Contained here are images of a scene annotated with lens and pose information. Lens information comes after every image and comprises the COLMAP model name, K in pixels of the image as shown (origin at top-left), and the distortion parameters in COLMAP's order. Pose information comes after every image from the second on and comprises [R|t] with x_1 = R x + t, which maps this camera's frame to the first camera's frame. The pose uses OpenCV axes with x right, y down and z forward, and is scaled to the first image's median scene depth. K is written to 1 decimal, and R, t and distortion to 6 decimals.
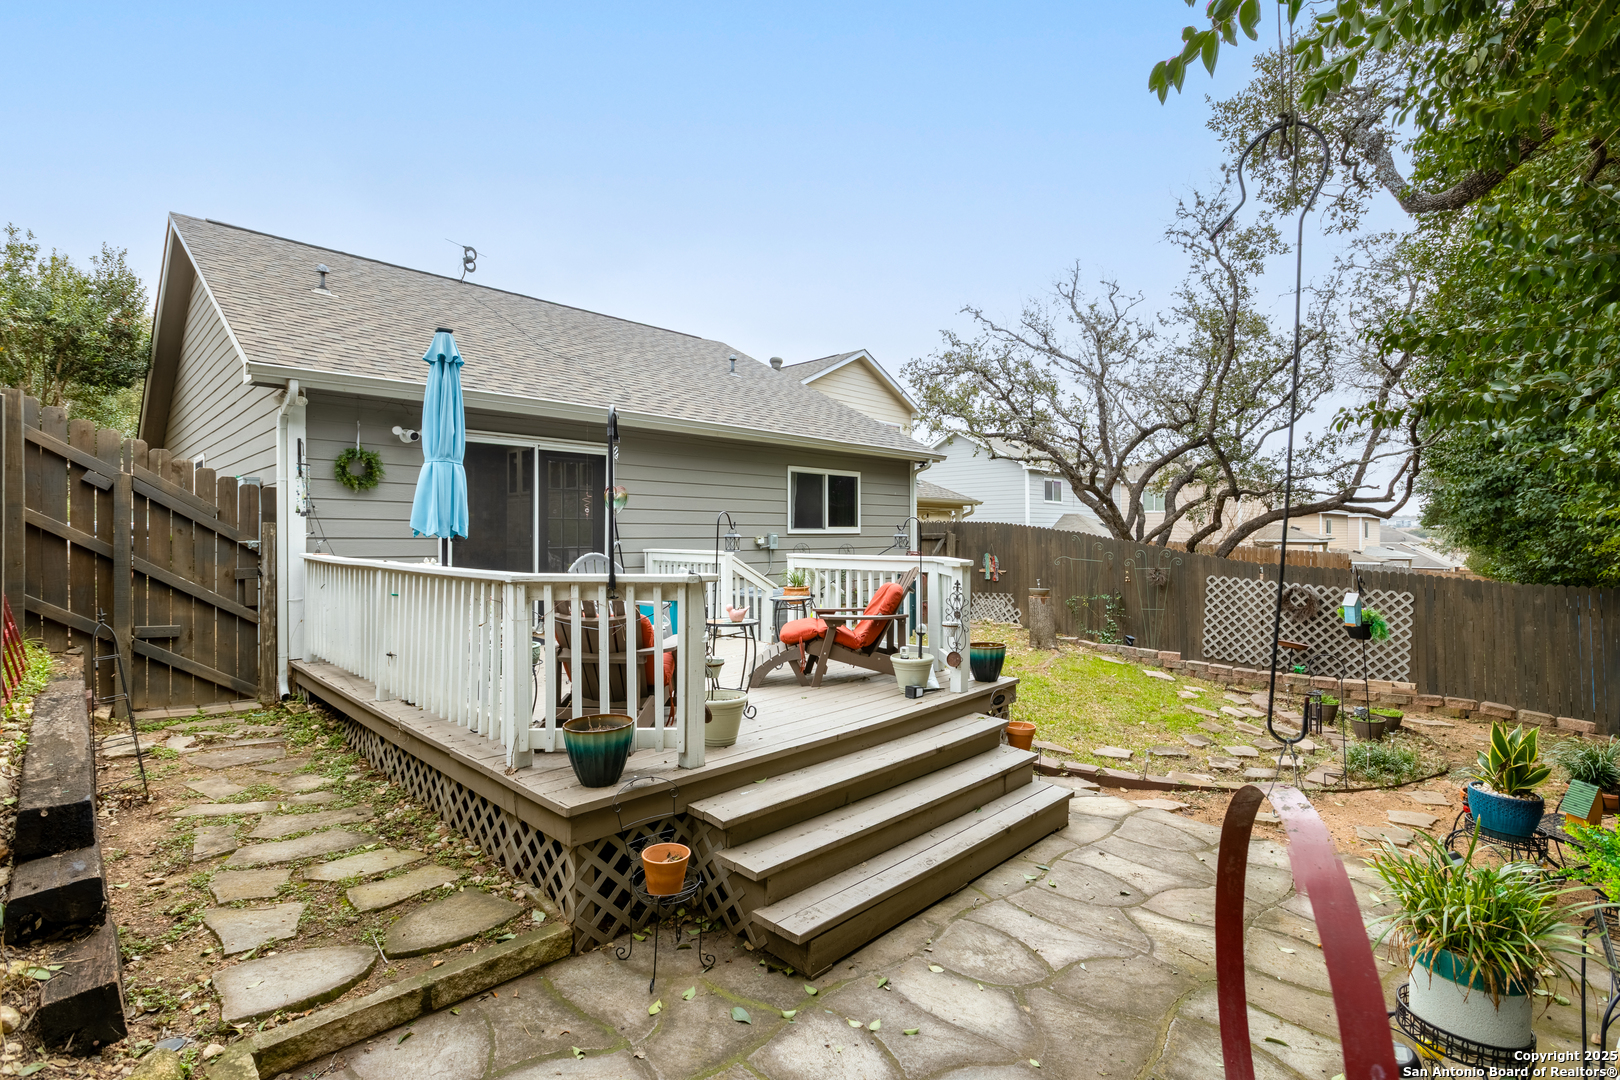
lens RADIAL K [[735.6, 0, 805.2], [0, 735.6, 527.8], [0, 0, 1]] dist [-0.000069, 0.000117]
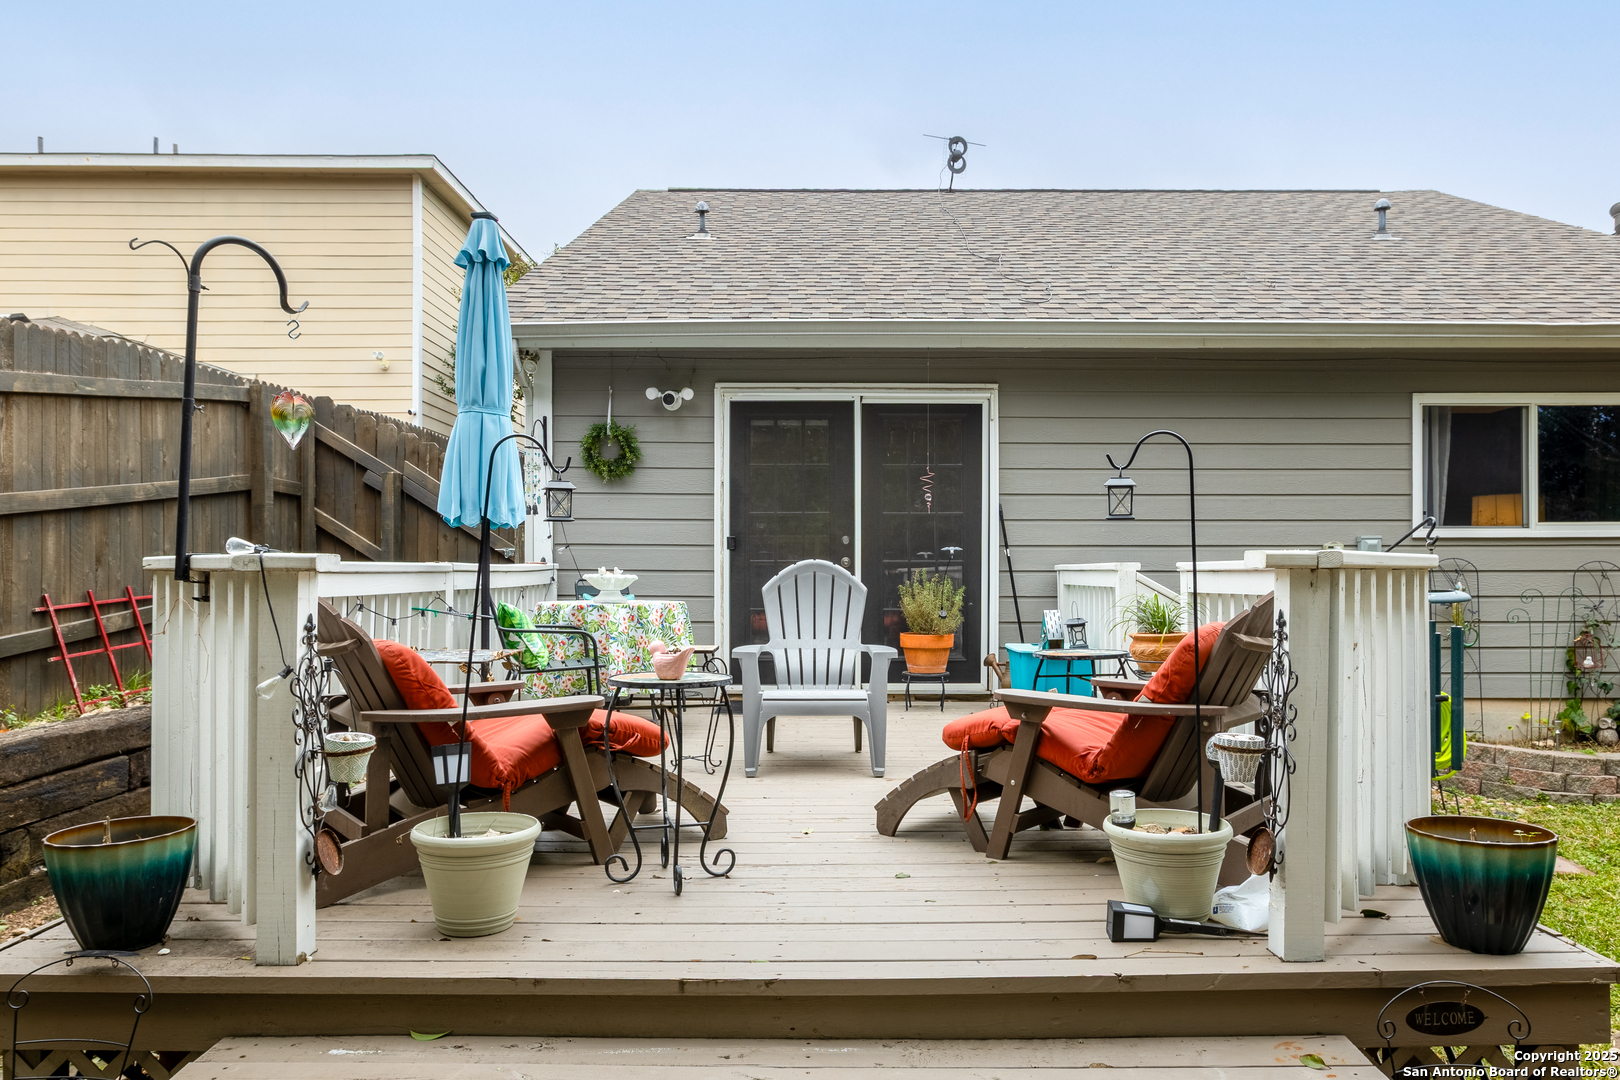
lens RADIAL K [[1067.3, 0, 813.0], [0, 1067.3, 556.6], [0, 0, 1]] dist [0.002095, 0.001658]
pose [[0.709592, -0.010936, -0.704528, 0.209006], [0.006815, 0.999939, -0.008657, 0.026425], [0.704580, 0.001341, 0.709623, 0.273243]]
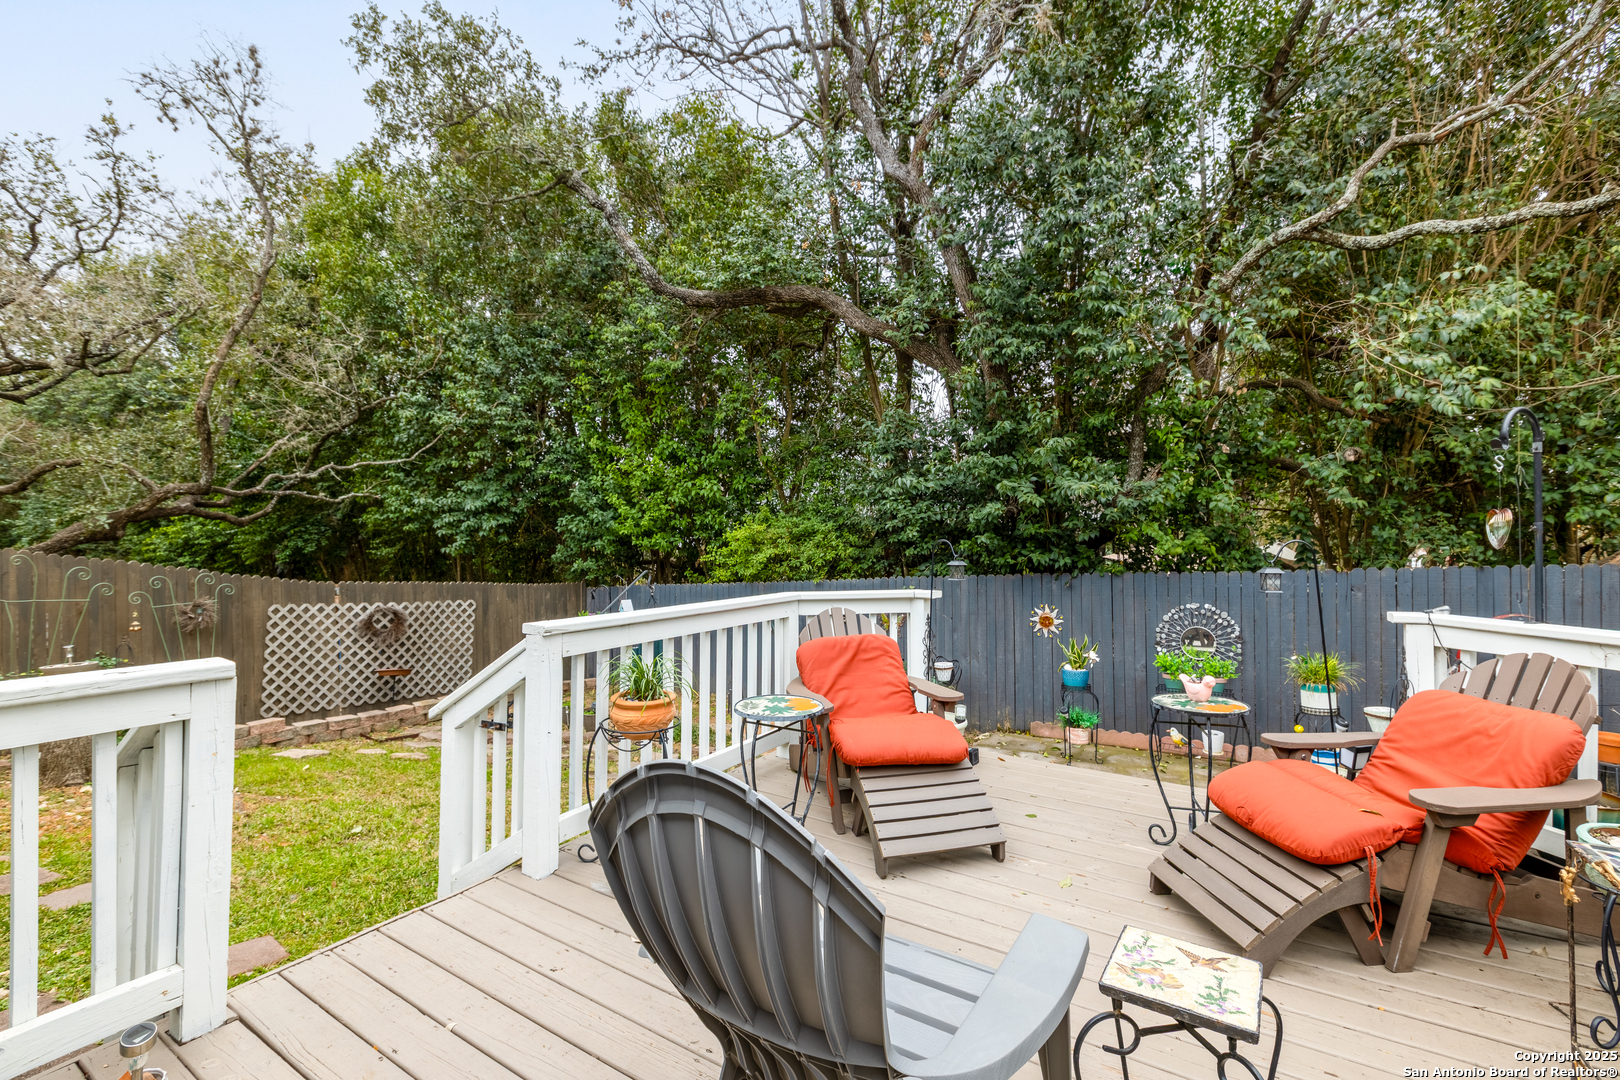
lens RADIAL K [[741.3, 0, 806.0], [0, 741.3, 535.9], [0, 0, 1]] dist [-0.001047, -0.000046]
pose [[-0.200070, -0.000559, 0.979781, -0.303868], [-0.004905, 0.999988, -0.000432, -0.006555], [-0.979769, -0.004892, -0.200071, 0.680821]]
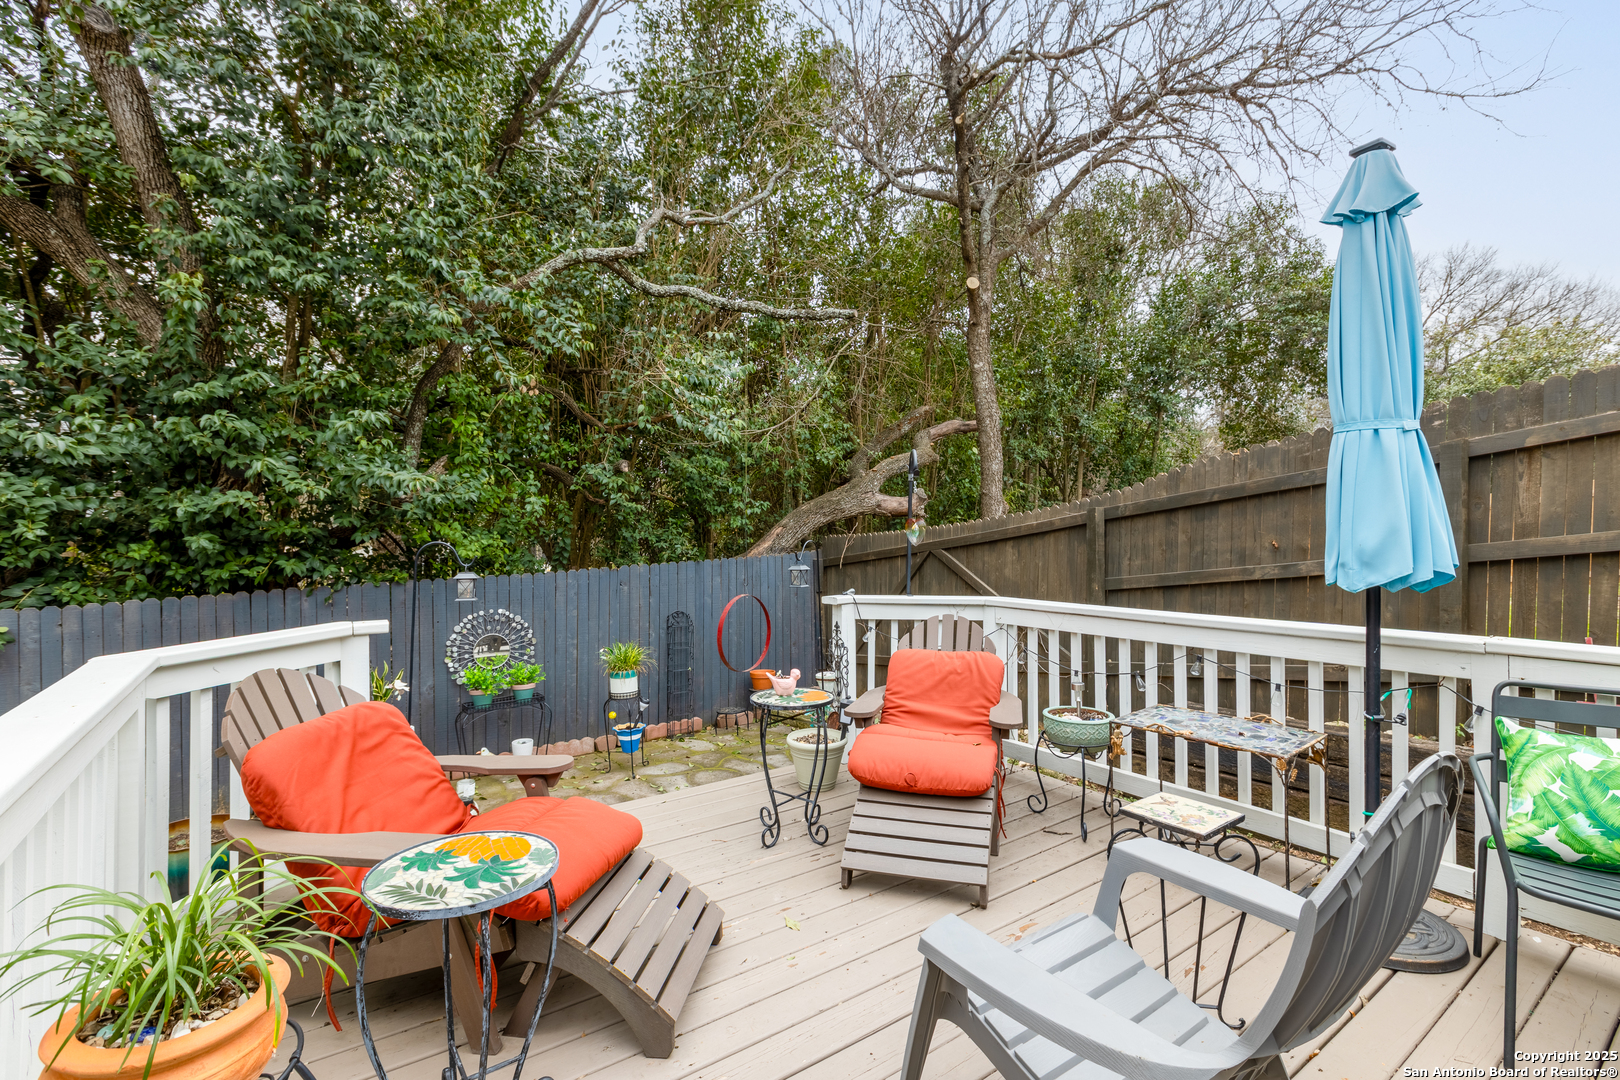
lens RADIAL K [[741.3, 0, 817.8], [0, 741.3, 538.6], [0, 0, 1]] dist [-0.001047, -0.000046]
pose [[-0.989283, -0.001394, 0.146002, -0.068023], [-0.002000, 0.999990, -0.004004, -0.005451], [-0.145995, -0.004253, -0.989276, 0.789484]]
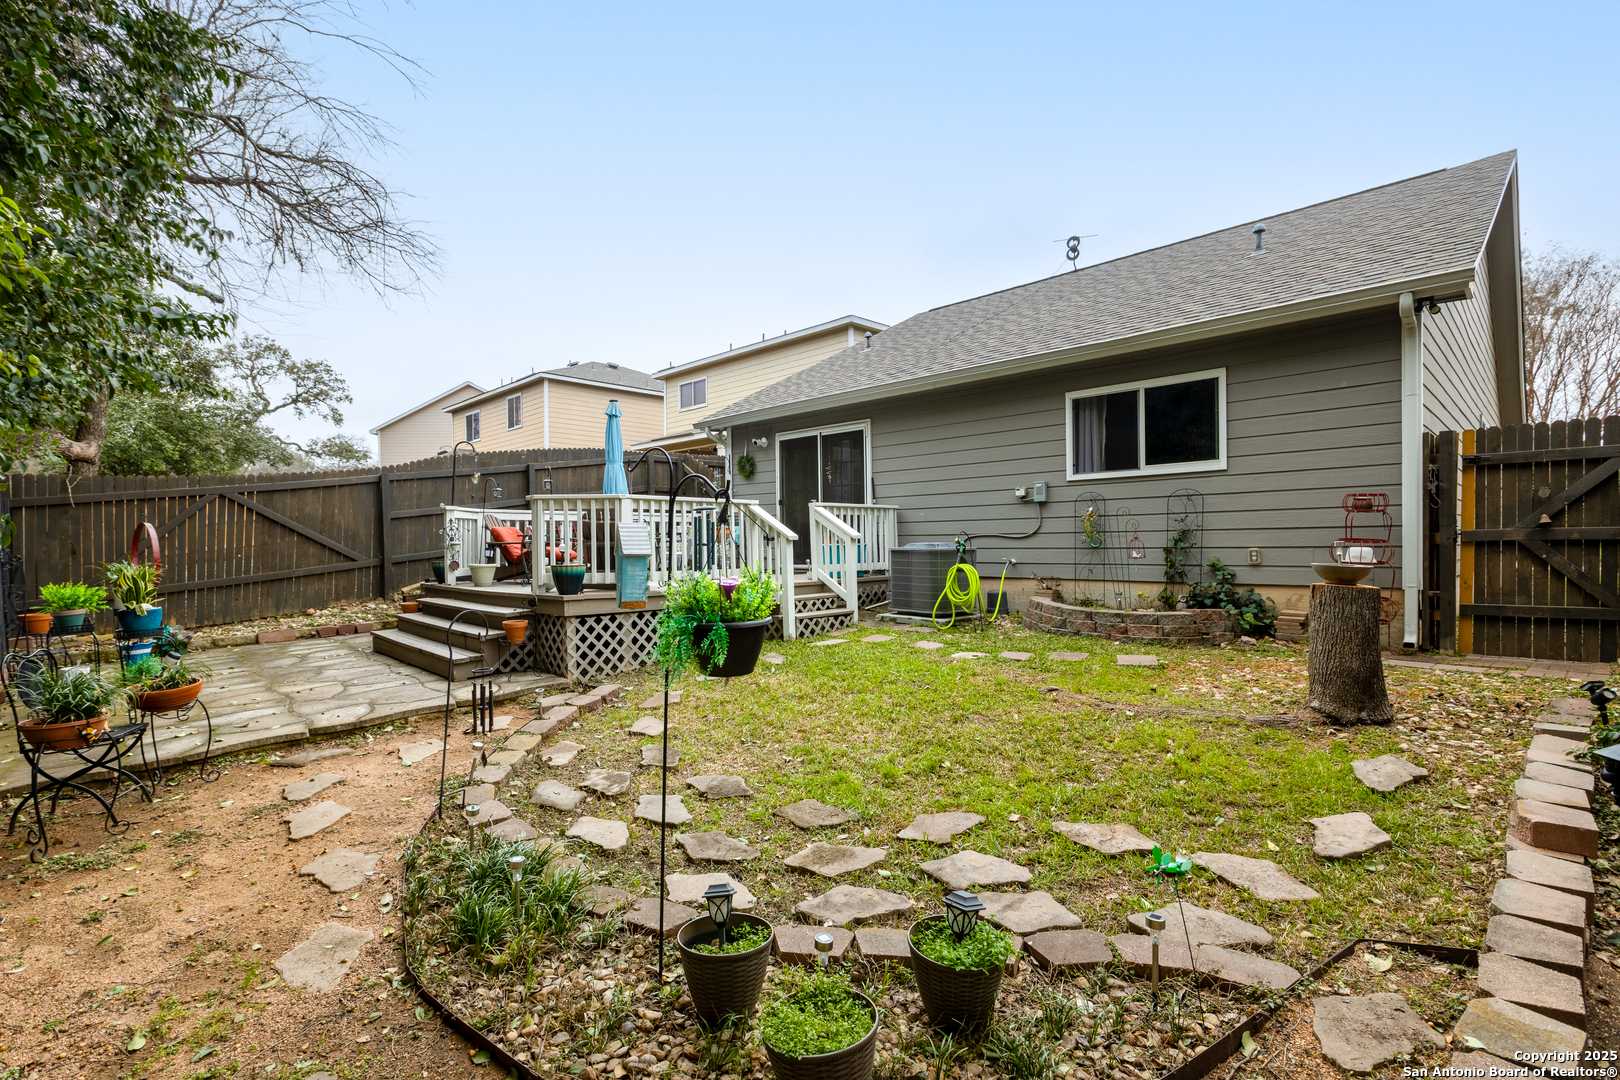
lens RADIAL K [[741.3, 0, 818.1], [0, 741.3, 542.6], [0, 0, 1]] dist [-0.001047, -0.000046]
pose [[0.010078, 0.001753, -0.999948, 0.846926], [0.021990, 0.999756, 0.001974, 0.073554], [0.999707, -0.022009, 0.010037, 0.822769]]
